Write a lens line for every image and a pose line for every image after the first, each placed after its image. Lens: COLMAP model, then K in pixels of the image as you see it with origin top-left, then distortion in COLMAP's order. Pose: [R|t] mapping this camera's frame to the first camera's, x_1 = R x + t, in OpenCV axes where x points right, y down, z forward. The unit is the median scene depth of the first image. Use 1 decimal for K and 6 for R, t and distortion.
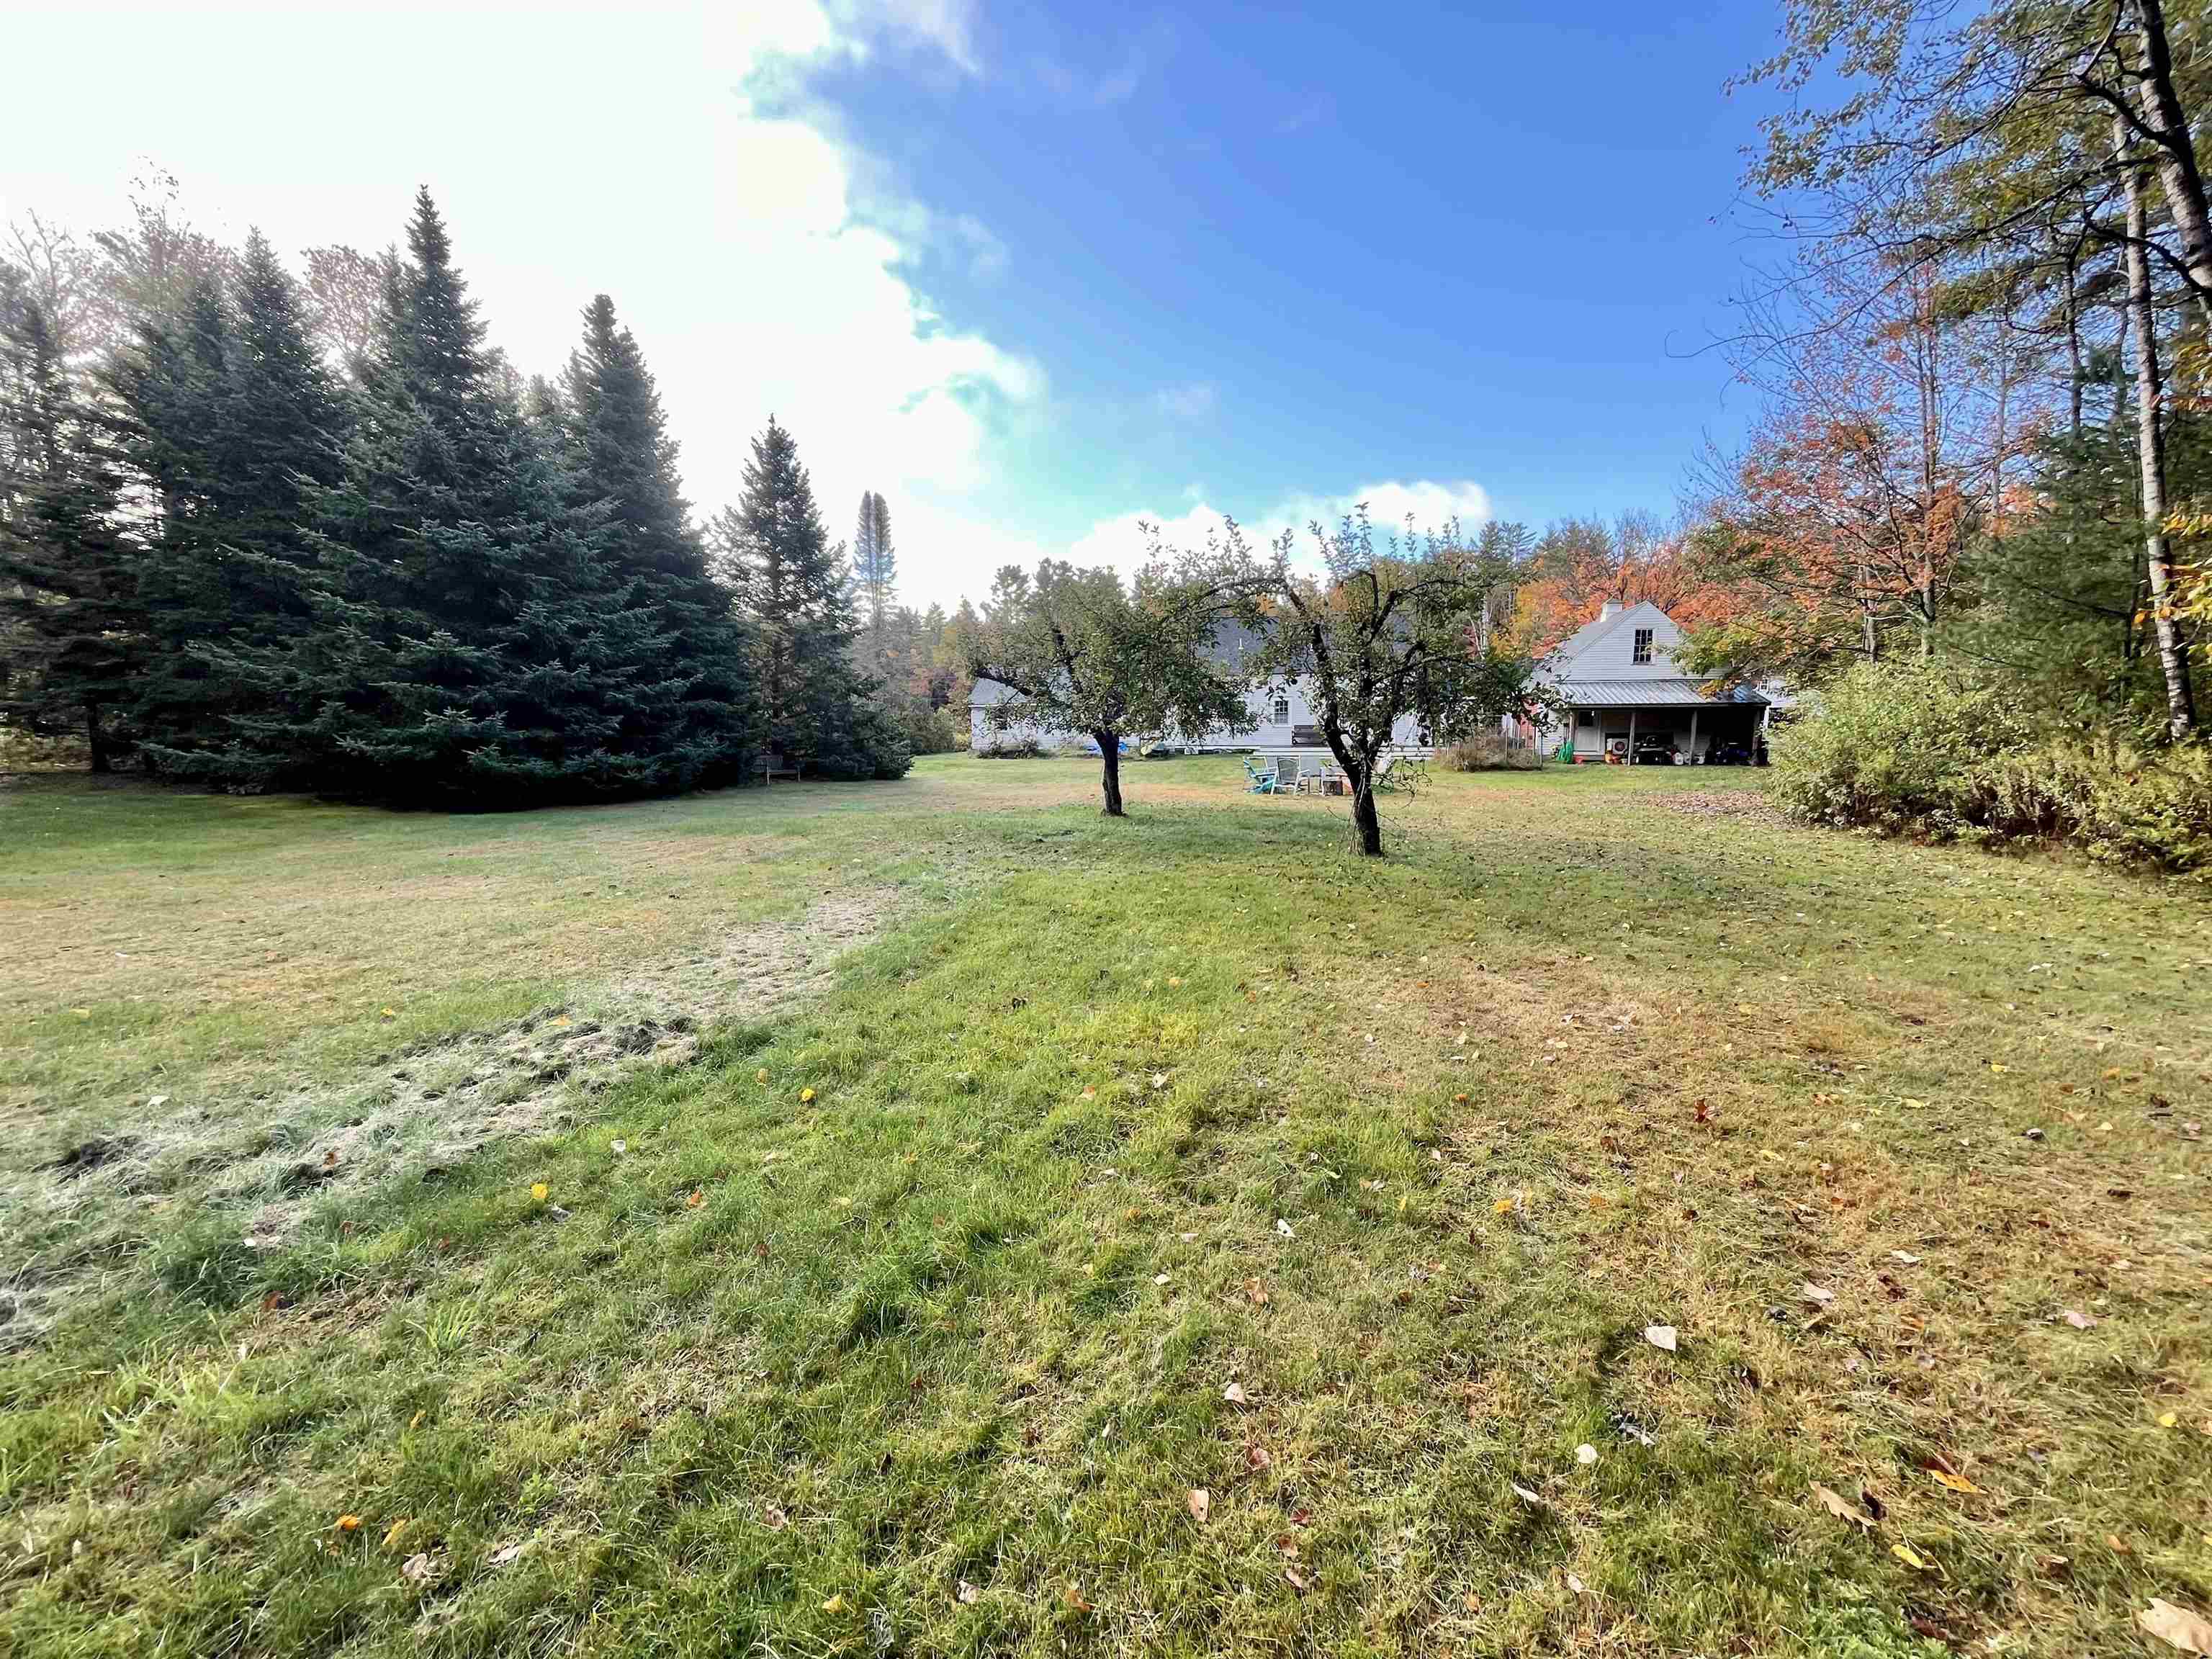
lens RADIAL K [[888.5, 0, 1104.9], [0, 888.5, 816.7], [0, 0, 1]] dist [0.000414, -0.000563]
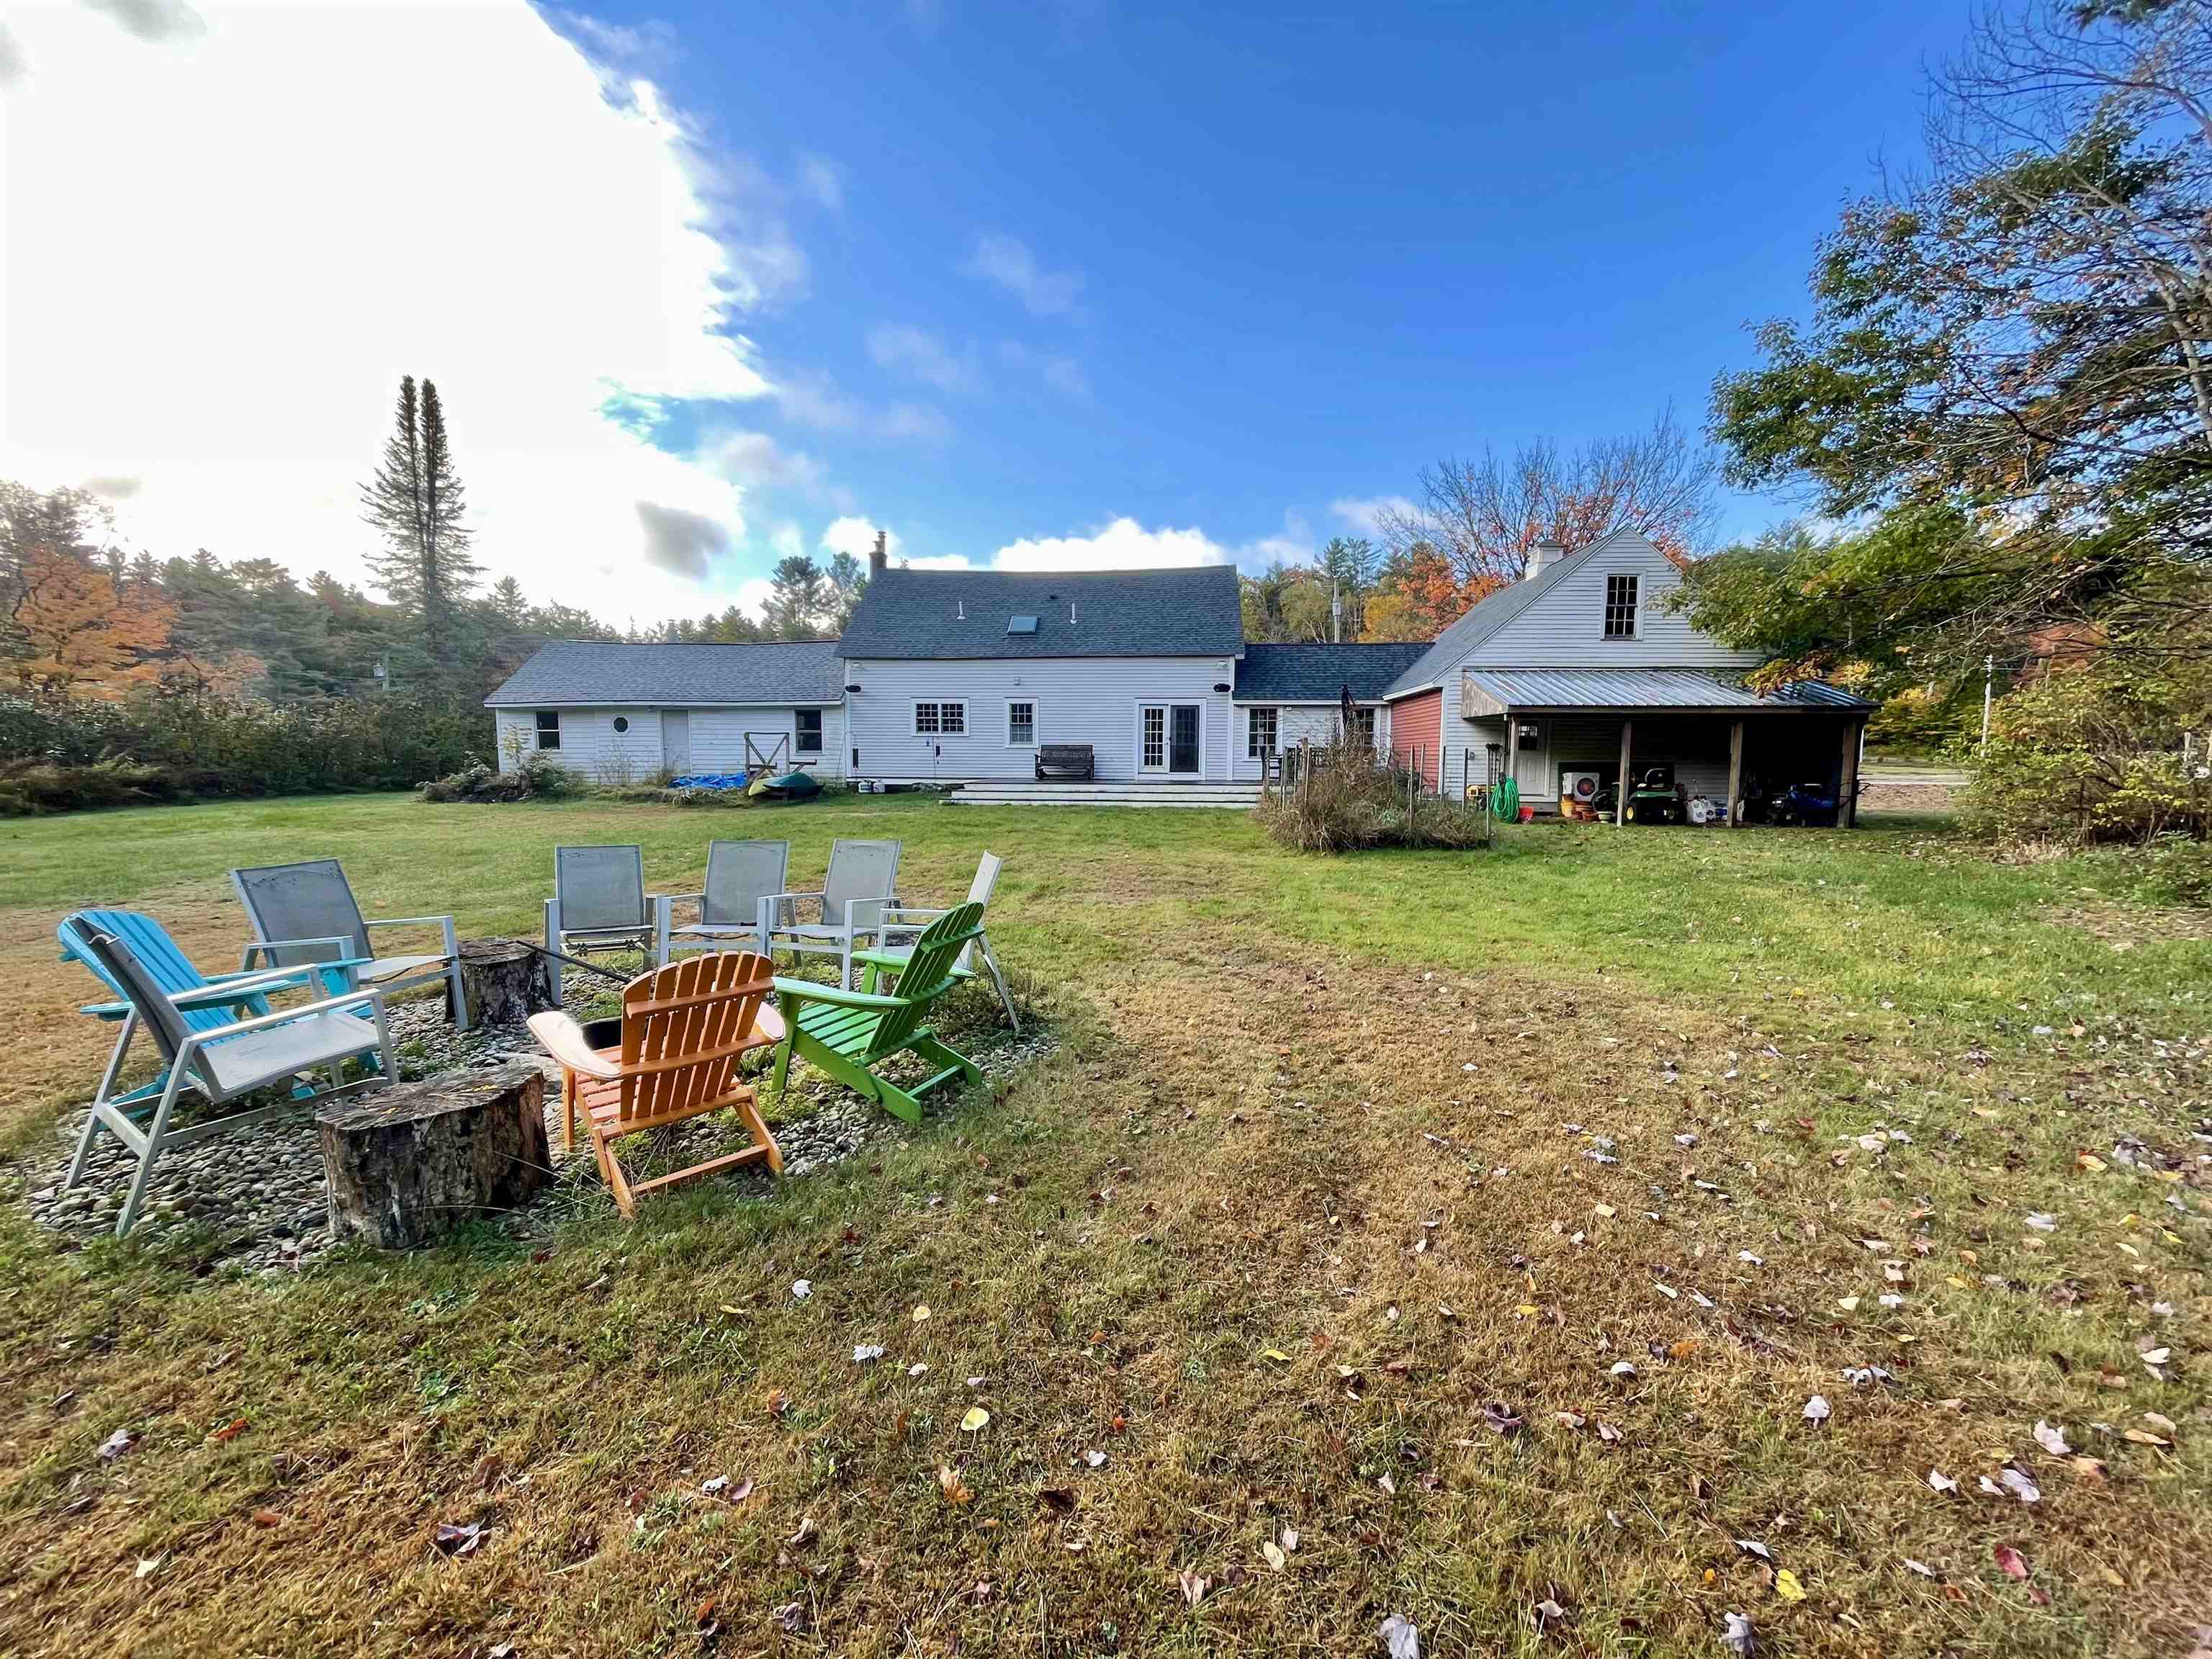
lens RADIAL K [[888.5, 0, 1105.6], [0, 888.5, 835.9], [0, 0, 1]] dist [0.000414, -0.000563]
pose [[0.987419, -0.004741, 0.158053, 0.202093], [0.005970, 0.999956, -0.007297, -0.047330], [-0.158012, 0.008149, 0.987404, 0.509677]]
